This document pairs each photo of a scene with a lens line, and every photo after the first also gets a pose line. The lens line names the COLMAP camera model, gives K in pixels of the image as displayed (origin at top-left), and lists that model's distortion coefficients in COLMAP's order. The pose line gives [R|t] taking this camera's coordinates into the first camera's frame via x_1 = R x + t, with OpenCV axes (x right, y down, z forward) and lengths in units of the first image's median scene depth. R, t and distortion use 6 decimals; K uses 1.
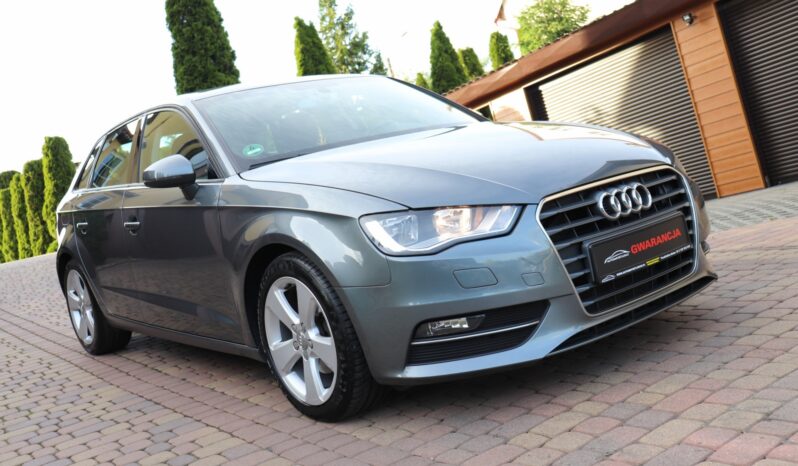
lens RADIAL K [[889.9, 0, 397.3], [0, 889.9, 215.9], [0, 0, 1]] dist [-0.095175, 0.016658]
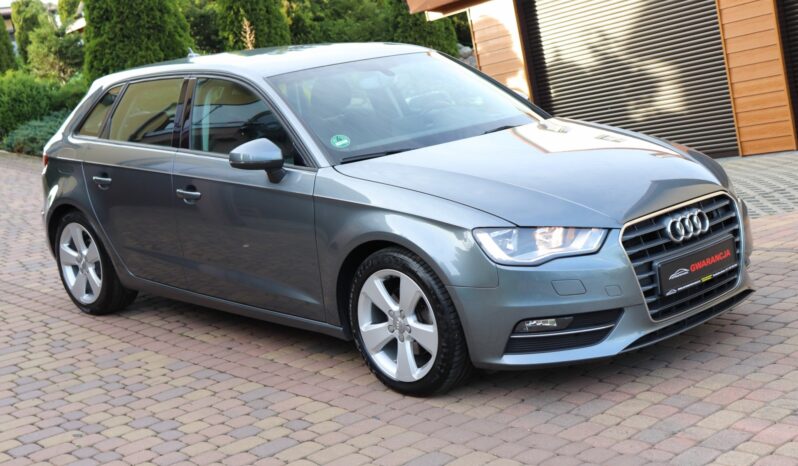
lens RADIAL K [[1254.4, 0, 399.0], [0, 1254.4, 233.0], [0, 0, 1]] dist [0.034503, -0.010288]
pose [[0.992620, 0.062191, 0.104103, -0.303891], [-0.071904, 0.993130, 0.092315, -0.136533], [-0.097647, -0.099119, 0.990273, -0.634339]]
